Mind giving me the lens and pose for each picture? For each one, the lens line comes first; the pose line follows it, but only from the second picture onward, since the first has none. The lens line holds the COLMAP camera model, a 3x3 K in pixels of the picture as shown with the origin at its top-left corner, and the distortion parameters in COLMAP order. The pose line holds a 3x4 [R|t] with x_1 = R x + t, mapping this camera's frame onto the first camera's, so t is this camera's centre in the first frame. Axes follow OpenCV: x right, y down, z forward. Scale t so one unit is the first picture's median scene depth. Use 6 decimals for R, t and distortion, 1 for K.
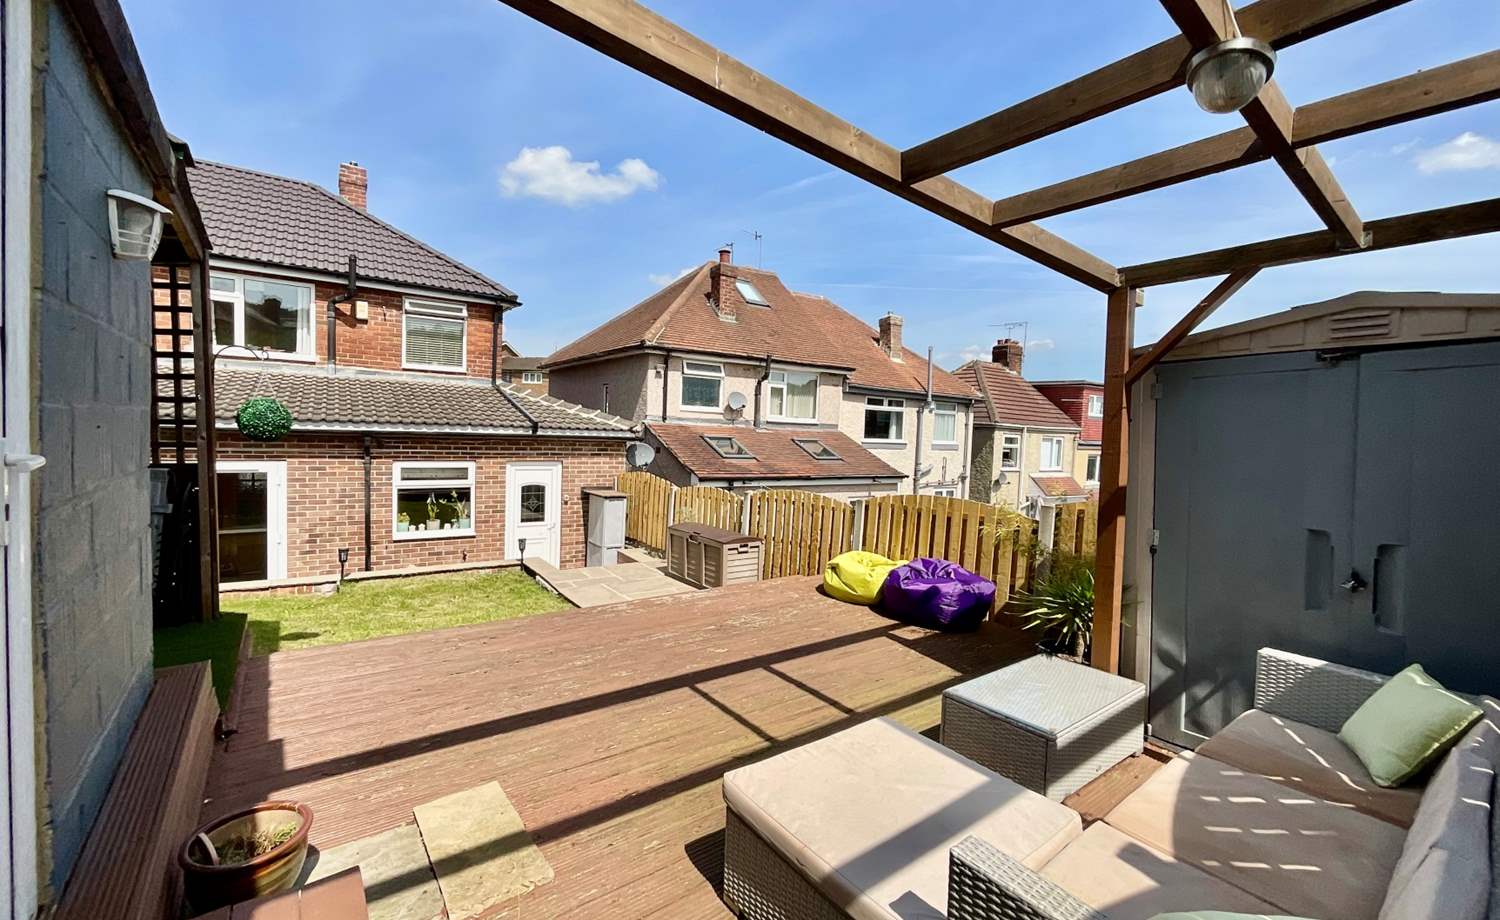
lens RADIAL K [[607.8, 0, 750.0], [0, 607.8, 460.0], [0, 0, 1]] dist [-0.001240, 0.000546]
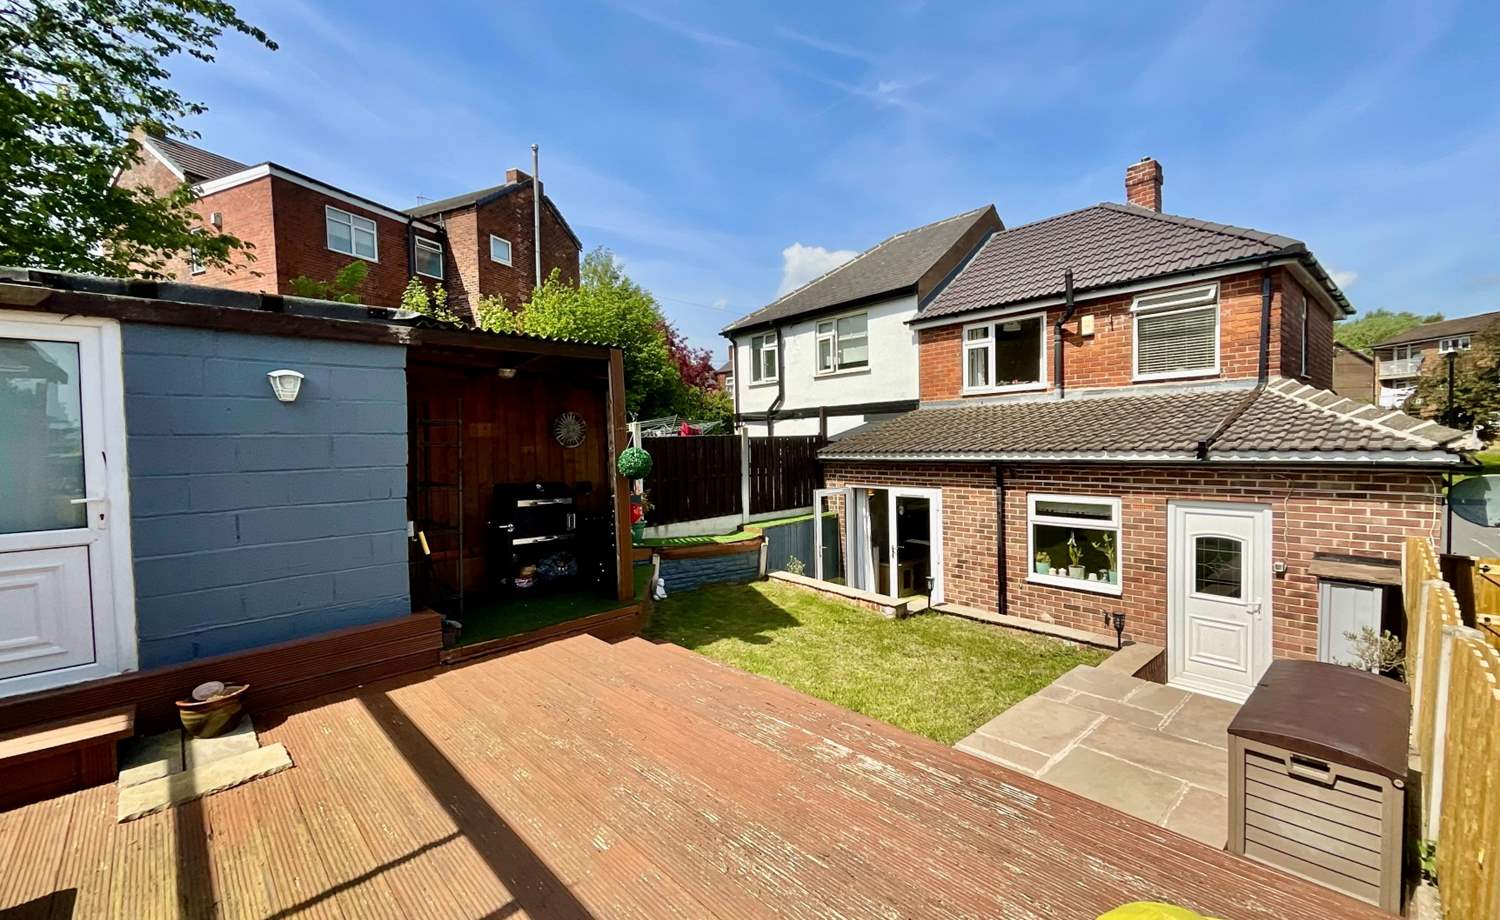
lens RADIAL K [[607.8, 0, 750.0], [0, 607.8, 460.0], [0, 0, 1]] dist [-0.001240, 0.000546]
pose [[0.117630, -0.008872, -0.993018, 0.240481], [-0.021096, 0.999712, -0.011431, -0.025680], [0.992833, 0.022293, 0.117409, 0.450549]]
